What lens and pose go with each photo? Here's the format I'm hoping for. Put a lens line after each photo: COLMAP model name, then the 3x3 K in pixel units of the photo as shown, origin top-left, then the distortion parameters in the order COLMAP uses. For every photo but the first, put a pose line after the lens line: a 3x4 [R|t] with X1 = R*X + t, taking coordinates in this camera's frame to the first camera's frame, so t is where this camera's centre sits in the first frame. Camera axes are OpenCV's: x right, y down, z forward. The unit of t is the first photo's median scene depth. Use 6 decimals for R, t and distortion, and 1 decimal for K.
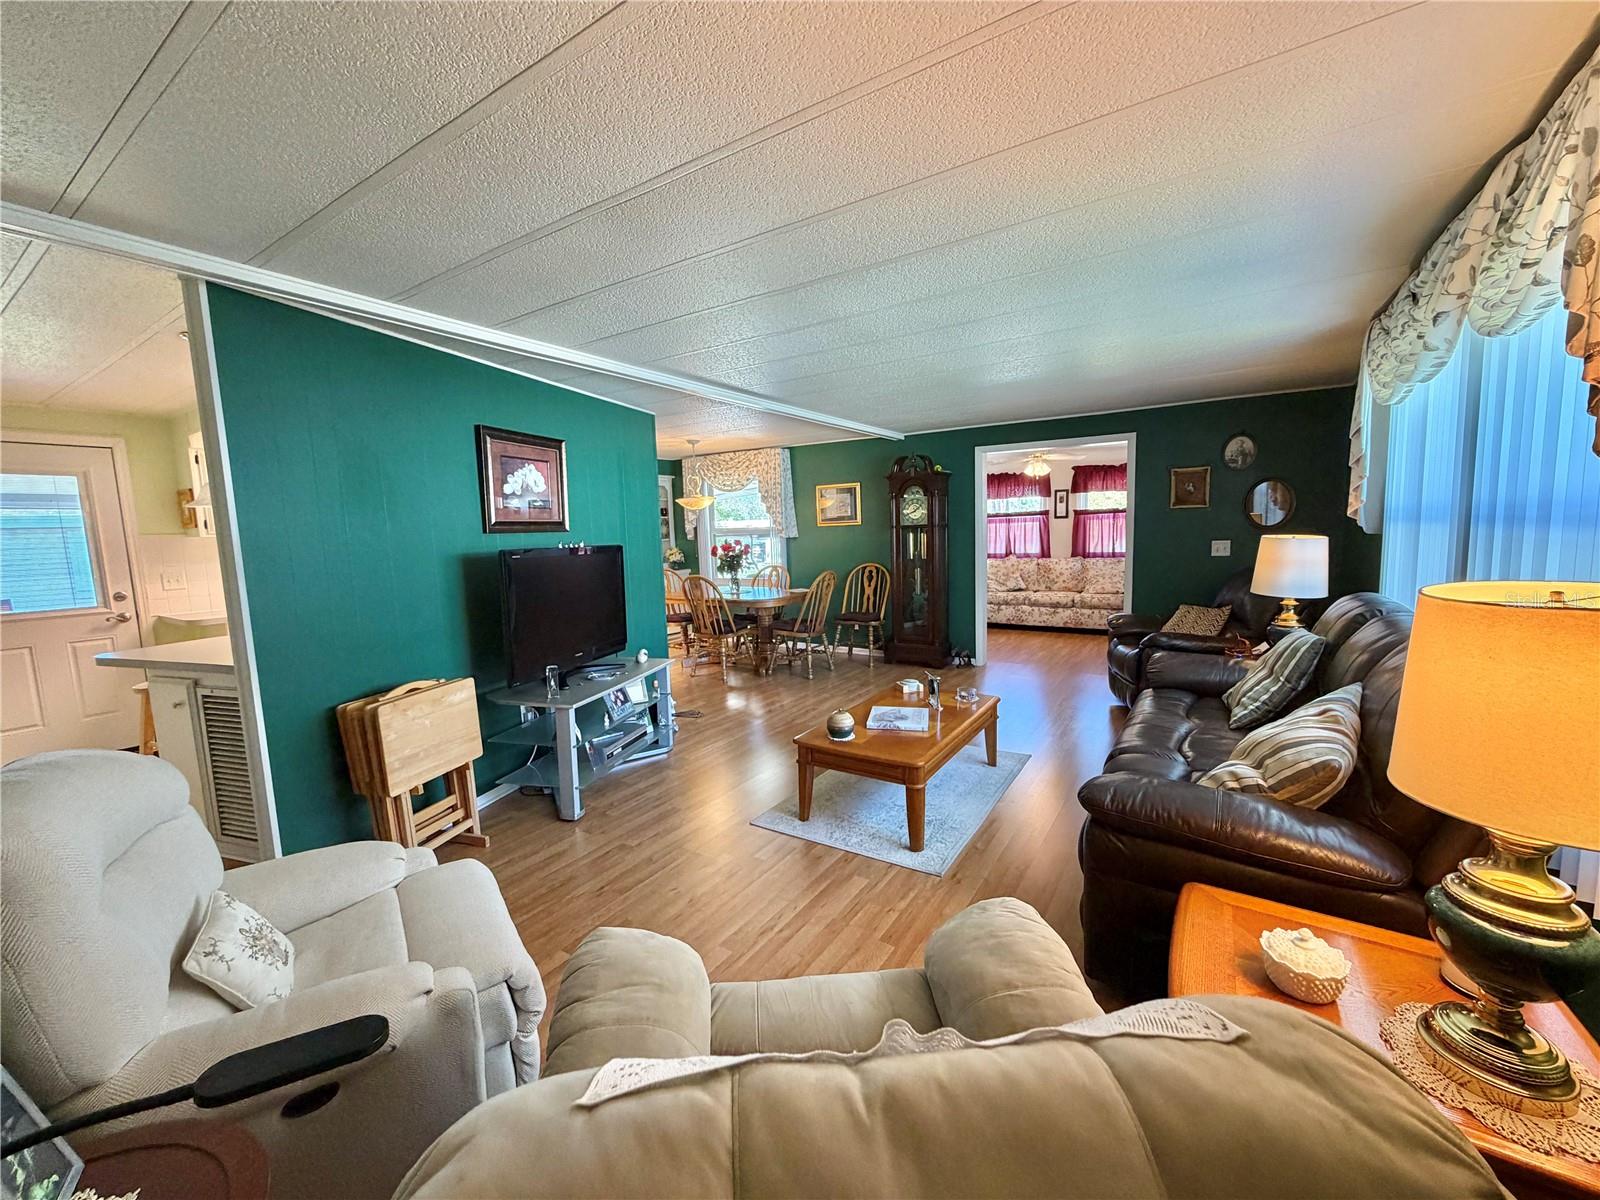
lens RADIAL K [[640.0, 0, 799.2], [0, 640.0, 594.4], [0, 0, 1]] dist [0.001569, -0.000240]
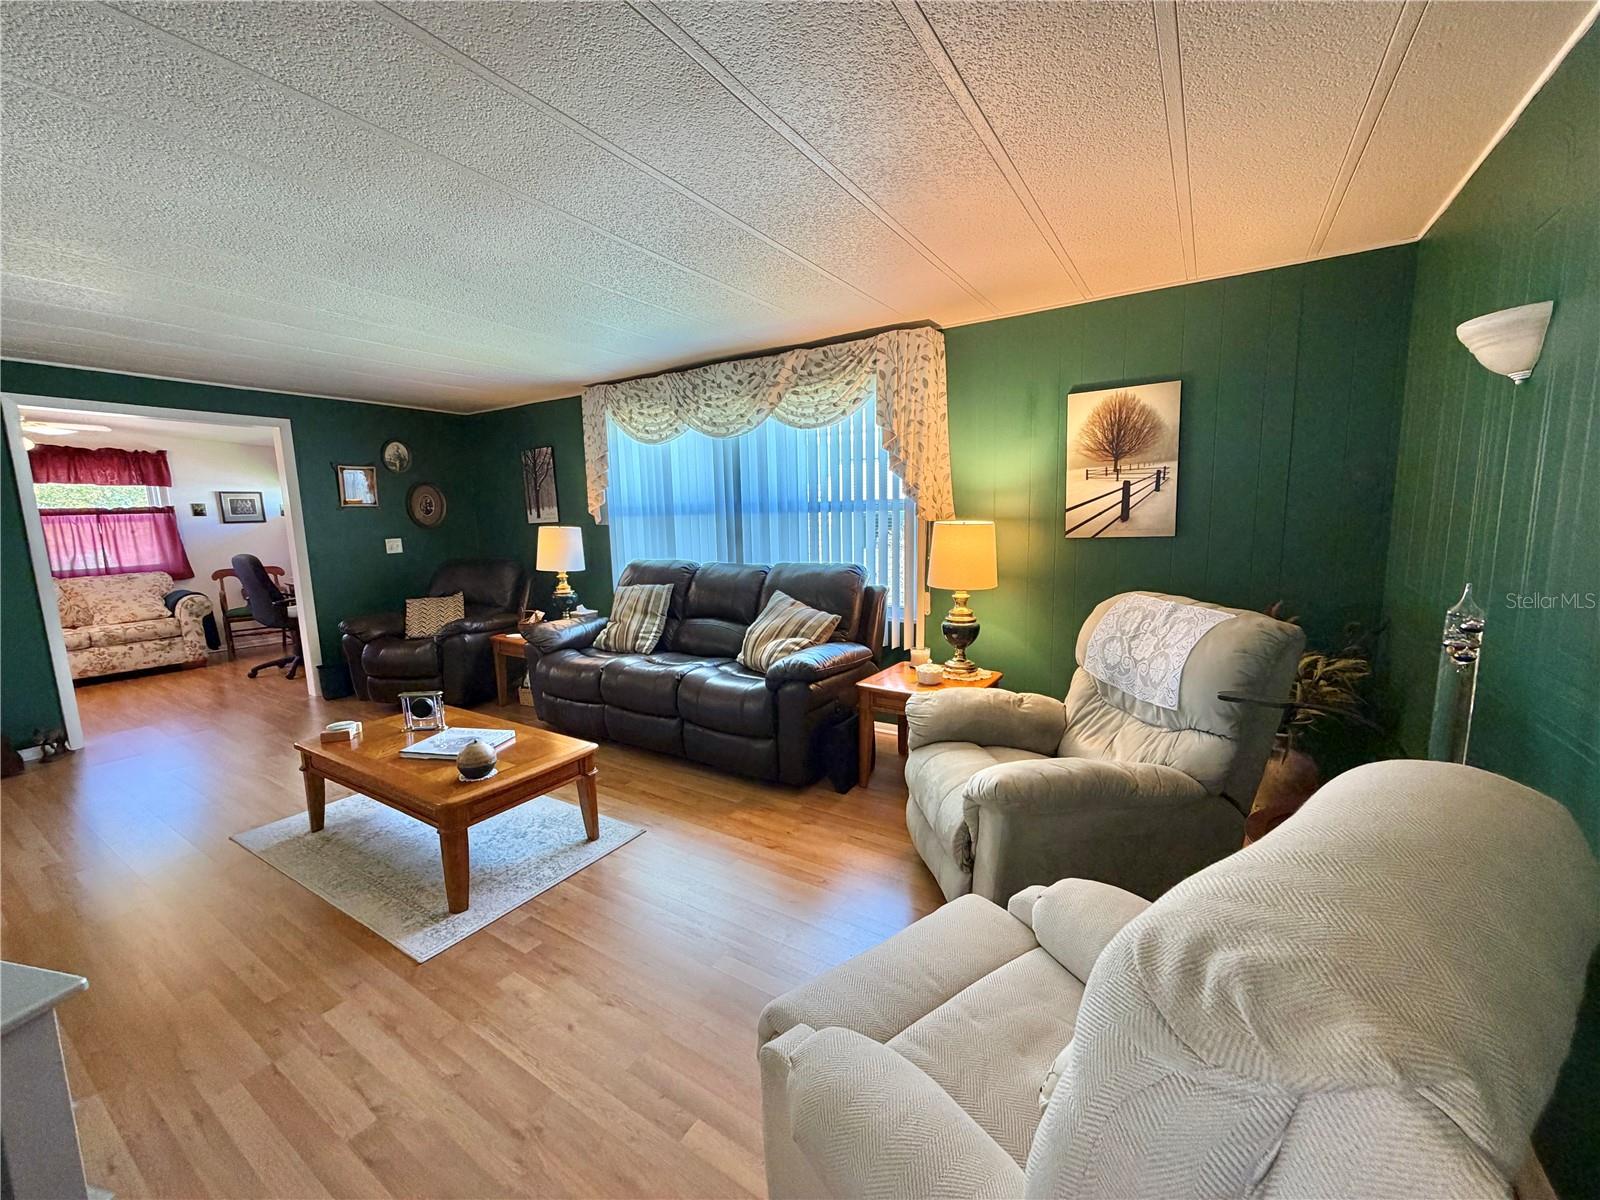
lens RADIAL K [[640.0, 0, 797.3], [0, 640.0, 598.4], [0, 0, 1]] dist [0.001569, -0.000240]
pose [[-0.004242, -0.107604, 0.994185, -0.374507], [0.127016, 0.986083, 0.107269, -0.013983], [-0.991892, 0.126732, 0.009485, 0.313012]]
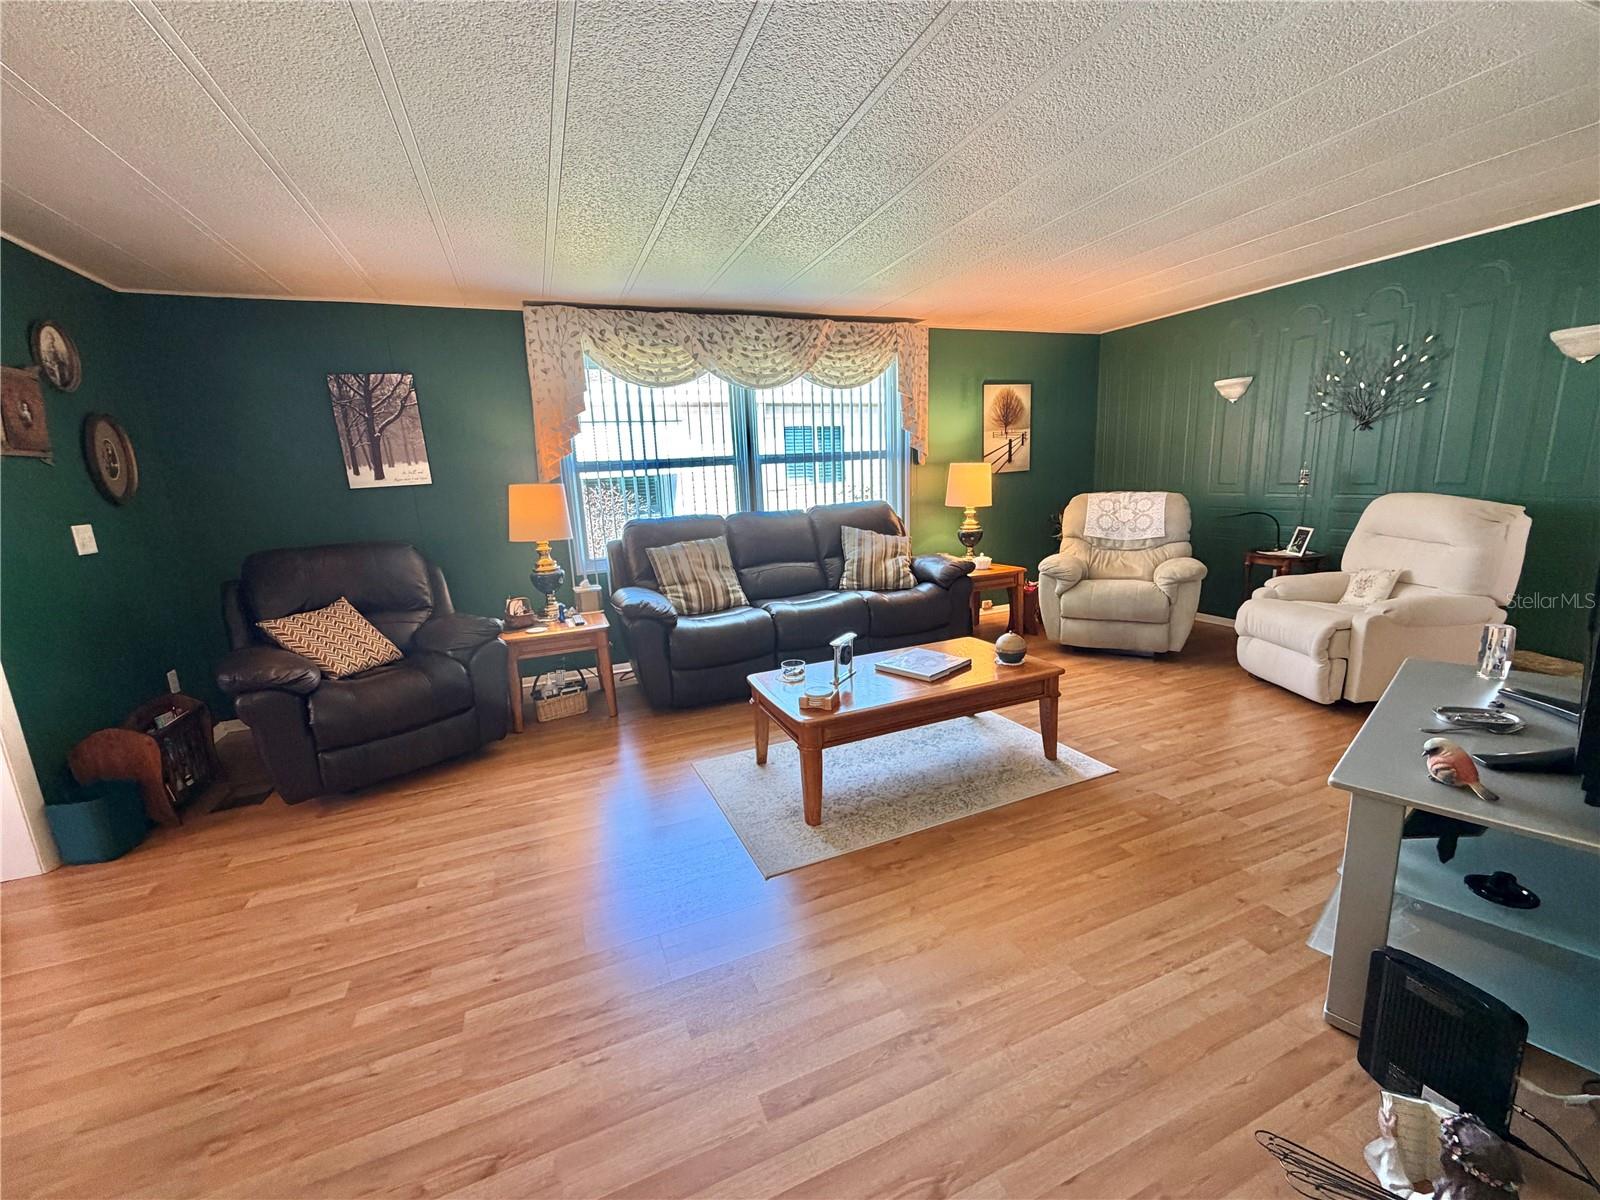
lens RADIAL K [[640.0, 0, 798.7], [0, 640.0, 599.0], [0, 0, 1]] dist [0.001569, -0.000240]
pose [[-0.821727, -0.048047, 0.567852, -0.114136], [0.126812, 0.956040, 0.264400, -0.083033], [-0.555593, 0.289275, -0.779511, 1.013475]]
